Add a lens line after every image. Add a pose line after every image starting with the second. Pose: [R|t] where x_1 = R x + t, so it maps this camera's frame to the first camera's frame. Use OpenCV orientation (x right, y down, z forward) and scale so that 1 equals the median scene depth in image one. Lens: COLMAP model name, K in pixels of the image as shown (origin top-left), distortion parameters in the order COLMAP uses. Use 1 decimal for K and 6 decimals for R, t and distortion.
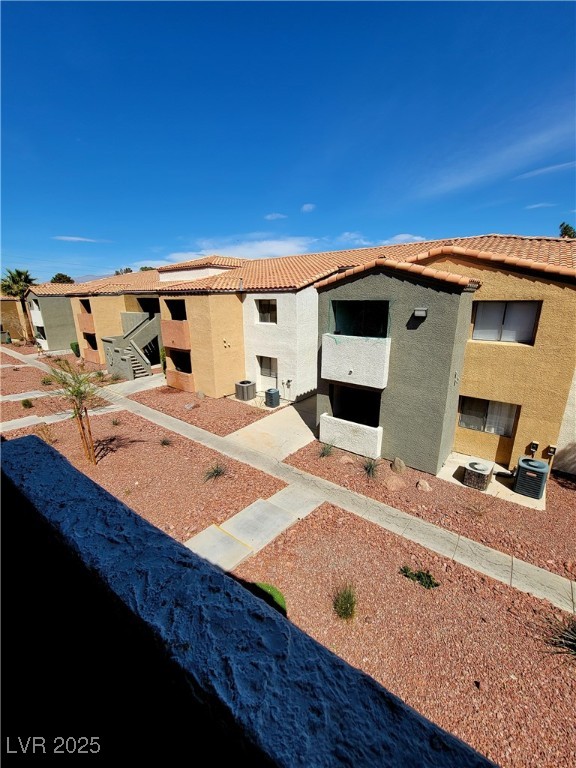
lens RADIAL K [[313.2, 0, 284.5], [0, 313.2, 384.0], [0, 0, 1]] dist [-0.002378, -0.001807]
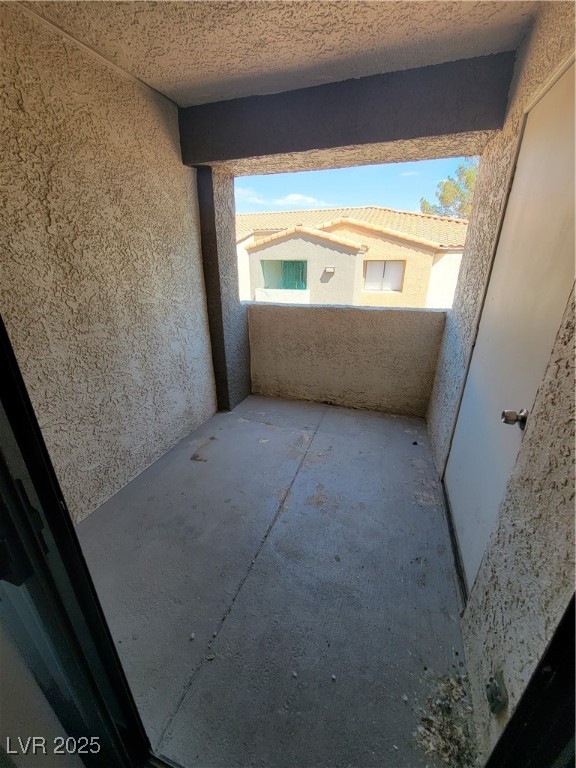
lens RADIAL K [[313.2, 0, 284.9], [0, 313.2, 384.2], [0, 0, 1]] dist [-0.002378, -0.001807]
pose [[0.953408, -0.109280, 0.281197, -0.108572], [0.077620, 0.989564, 0.121398, 0.049189], [-0.291529, -0.093915, 0.951941, -0.162140]]
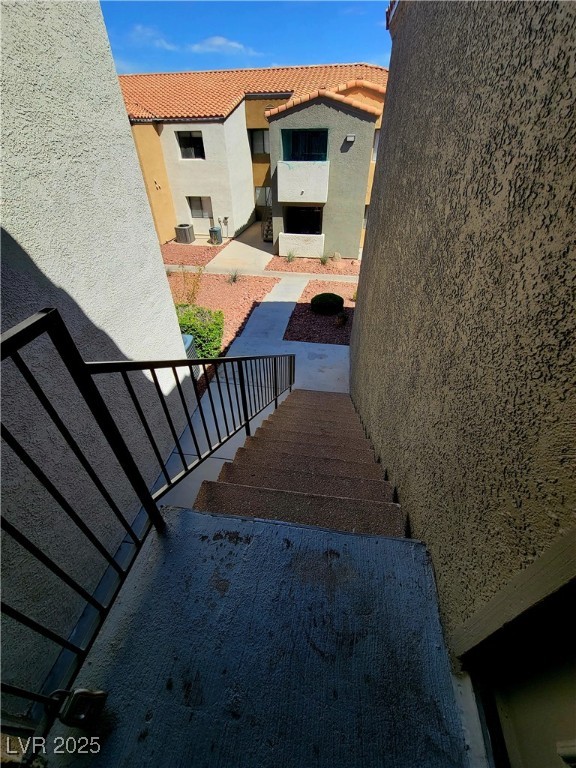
lens RADIAL K [[313.2, 0, 284.3], [0, 313.2, 382.9], [0, 0, 1]] dist [-0.002378, -0.001807]
pose [[0.884586, -0.294976, 0.361243, -0.413477], [0.130777, 0.900383, 0.414978, 0.092104], [-0.447666, -0.319842, 0.835043, -0.265351]]
